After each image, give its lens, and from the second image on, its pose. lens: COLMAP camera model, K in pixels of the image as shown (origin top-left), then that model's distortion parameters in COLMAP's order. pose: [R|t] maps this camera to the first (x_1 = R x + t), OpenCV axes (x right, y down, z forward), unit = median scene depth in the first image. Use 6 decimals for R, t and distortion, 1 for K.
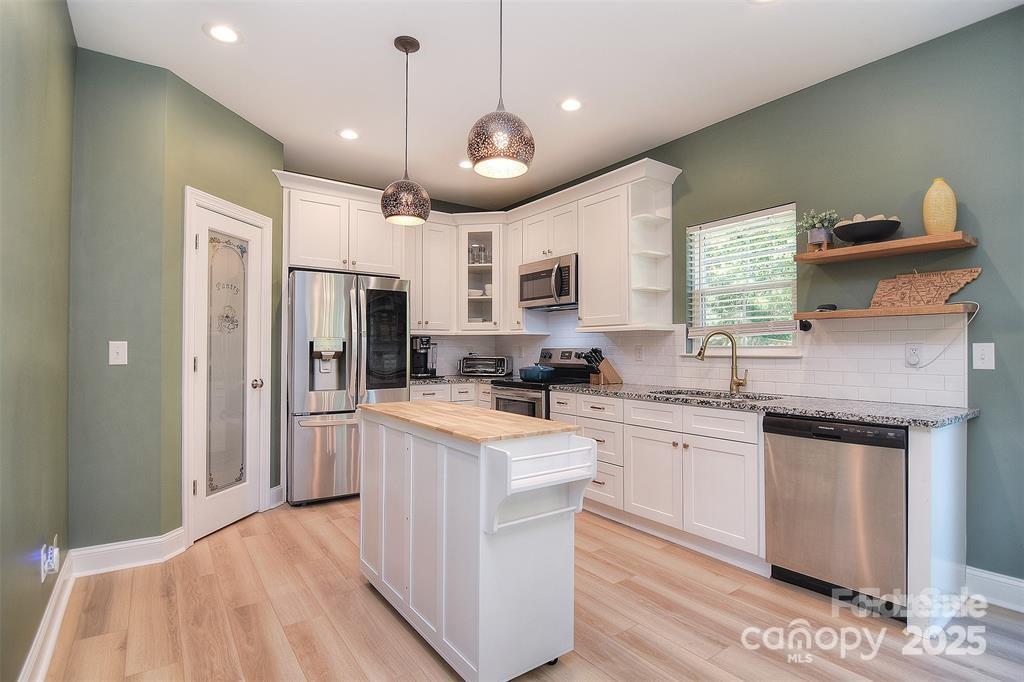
lens RADIAL K [[500.4, 0, 517.1], [0, 500.4, 341.0], [0, 0, 1]] dist [-0.005711, -0.011424]
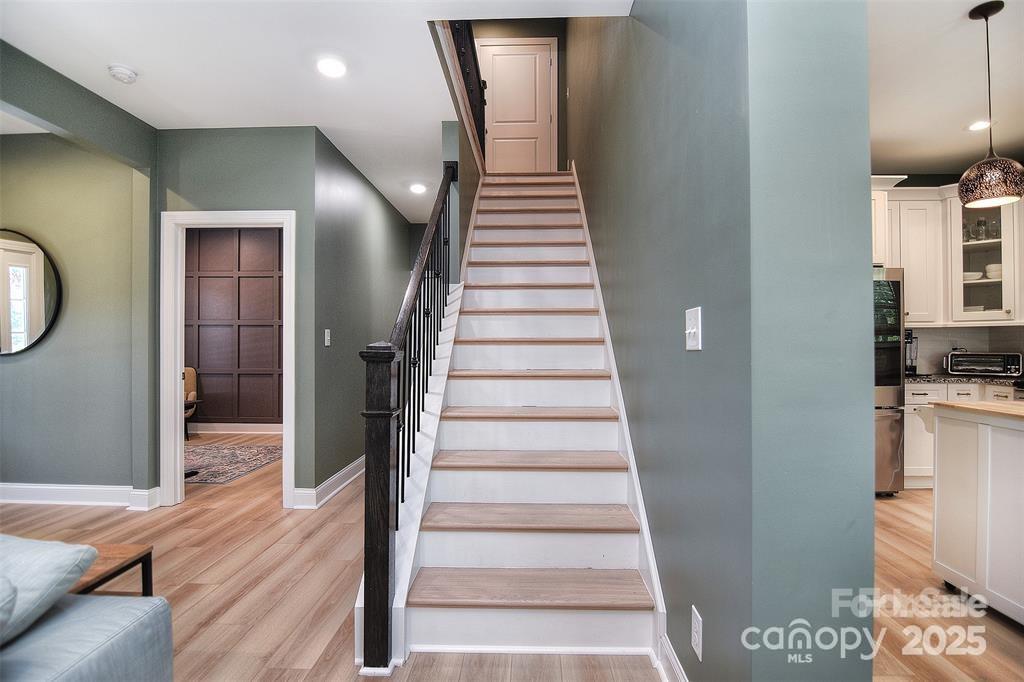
lens RADIAL K [[500.4, 0, 515.2], [0, 500.4, 342.8], [0, 0, 1]] dist [-0.005711, -0.011424]
pose [[0.792208, -0.007274, -0.610208, -0.253418], [0.015310, 0.999851, 0.007957, -0.004320], [0.610059, -0.015645, 0.792201, -0.165296]]
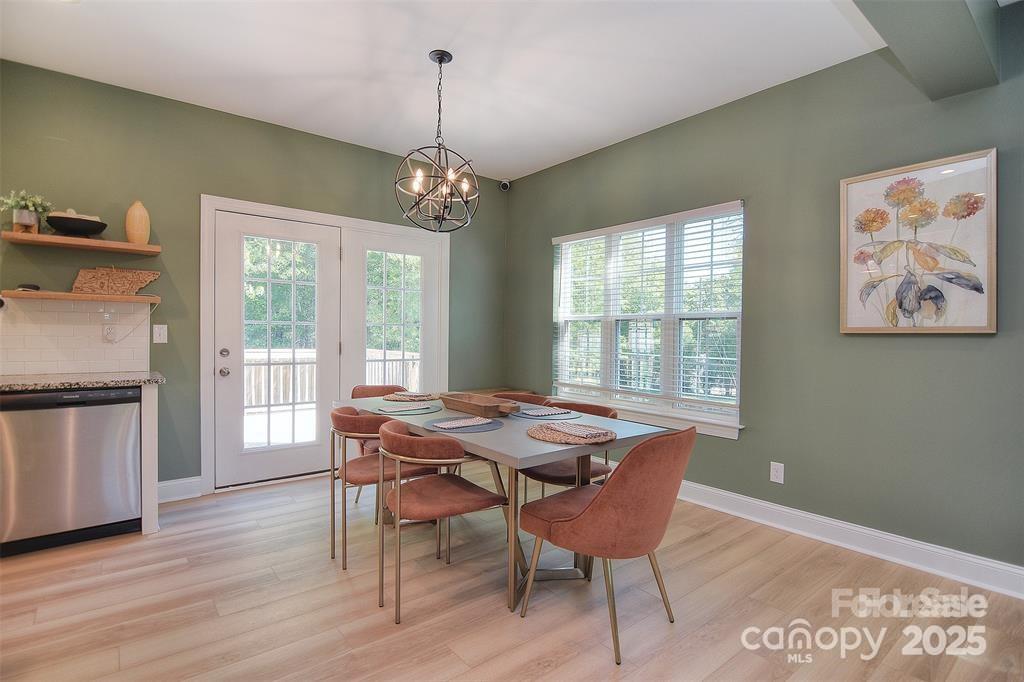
lens RADIAL K [[500.4, 0, 513.6], [0, 500.4, 342.1], [0, 0, 1]] dist [-0.005711, -0.011424]
pose [[-0.055890, -0.018089, 0.998273, -0.351752], [-0.031153, 0.999381, 0.016365, -0.001078], [-0.997951, -0.030184, -0.056419, 0.031644]]
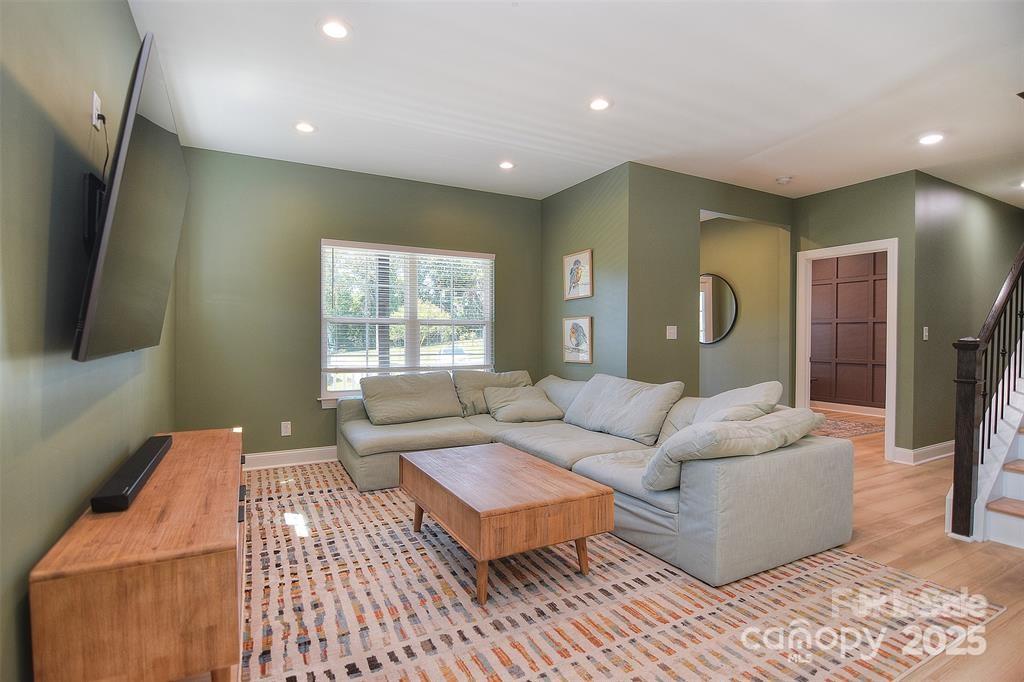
lens RADIAL K [[500.4, 0, 518.0], [0, 500.4, 344.1], [0, 0, 1]] dist [-0.005711, -0.011424]
pose [[-0.122444, 0.007247, -0.992449, 0.203736], [0.014384, 0.999881, 0.005526, -0.007160], [0.992371, -0.013599, -0.122534, -0.467938]]
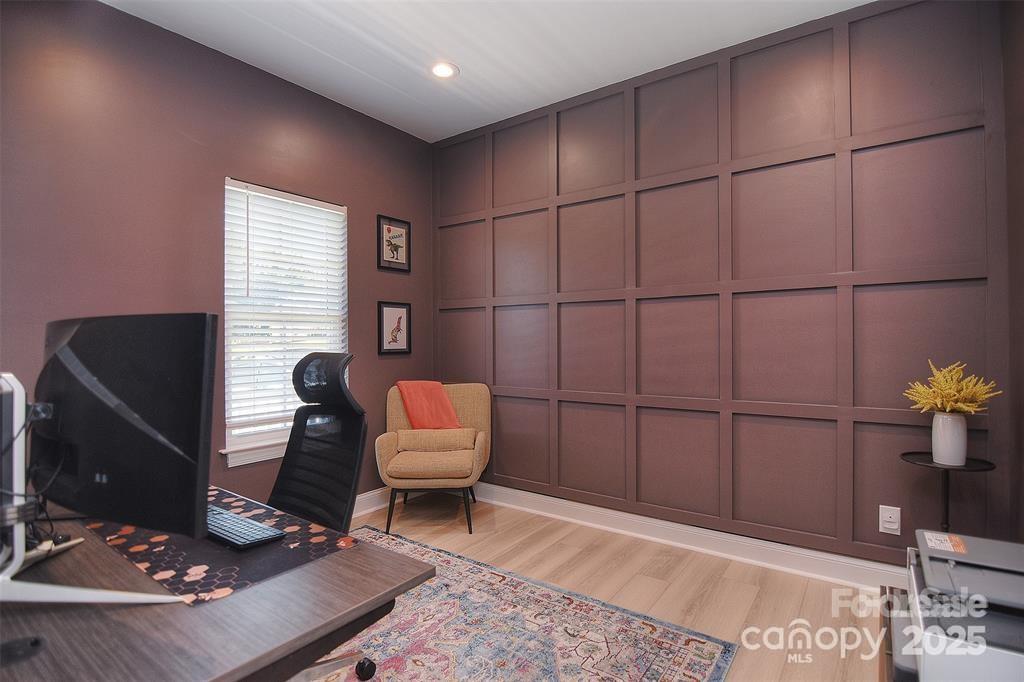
lens RADIAL K [[500.4, 0, 513.7], [0, 500.4, 341.1], [0, 0, 1]] dist [-0.005711, -0.011424]
pose [[0.311893, -0.009783, -0.950067, -1.288776], [0.024313, 0.999702, -0.002313, -0.000078], [0.949806, -0.022377, 0.312037, 0.283770]]
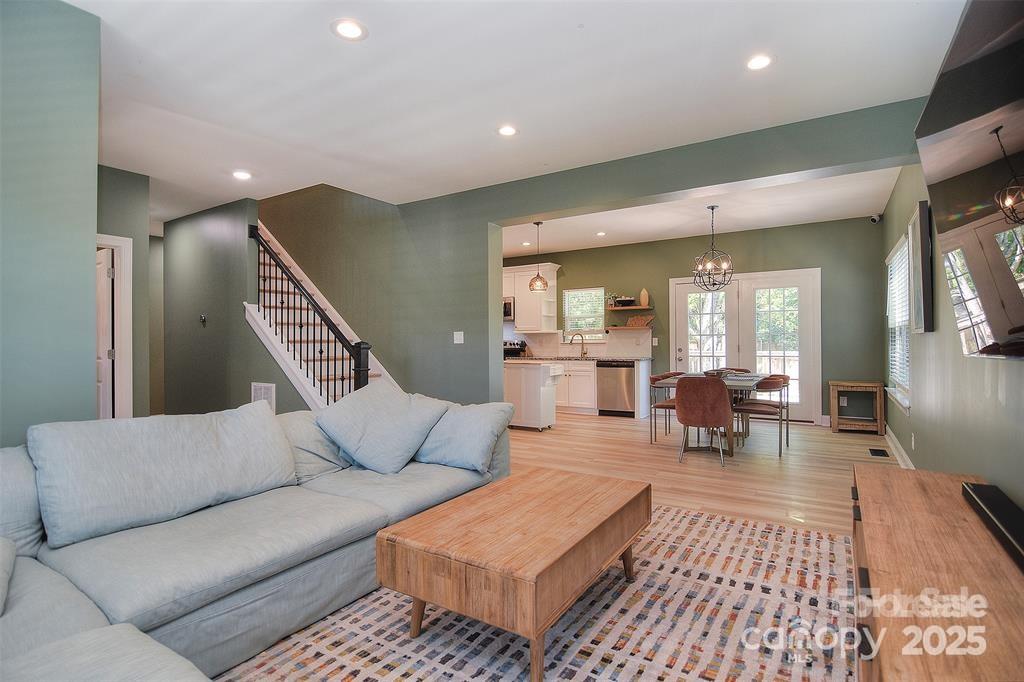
lens RADIAL K [[500.4, 0, 516.0], [0, 500.4, 341.7], [0, 0, 1]] dist [-0.005711, -0.011424]
pose [[0.928338, -0.011531, 0.371558, -0.756872], [0.004686, 0.999802, 0.019321, -0.025813], [-0.371707, -0.016196, 0.928209, -1.140832]]
